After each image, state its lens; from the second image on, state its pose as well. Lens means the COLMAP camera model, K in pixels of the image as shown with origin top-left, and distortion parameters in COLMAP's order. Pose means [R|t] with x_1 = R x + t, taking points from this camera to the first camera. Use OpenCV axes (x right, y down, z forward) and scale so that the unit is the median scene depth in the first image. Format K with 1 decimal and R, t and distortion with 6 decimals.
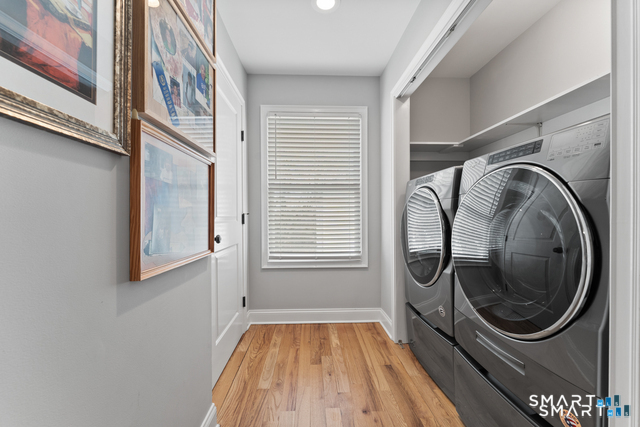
lens RADIAL K [[260.3, 0, 318.6], [0, 260.3, 215.3], [0, 0, 1]] dist [-0.001141, 0.000033]
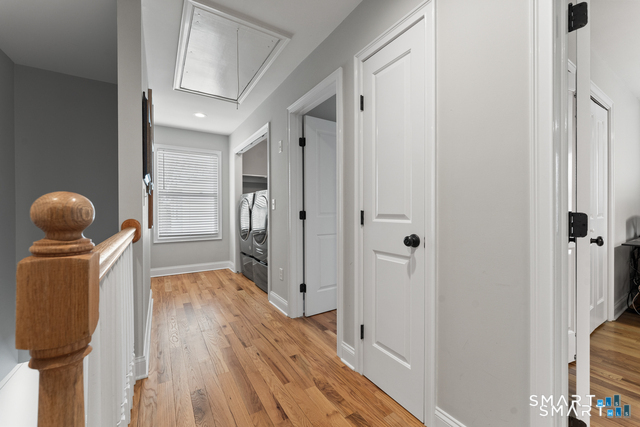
lens RADIAL K [[260.3, 0, 319.6], [0, 260.3, 213.7], [0, 0, 1]] dist [-0.001141, 0.000033]
pose [[0.868900, -0.001645, 0.494985, -0.133510], [-0.001571, 0.999980, 0.006082, 0.007598], [-0.494985, -0.006063, 0.868880, -1.036730]]
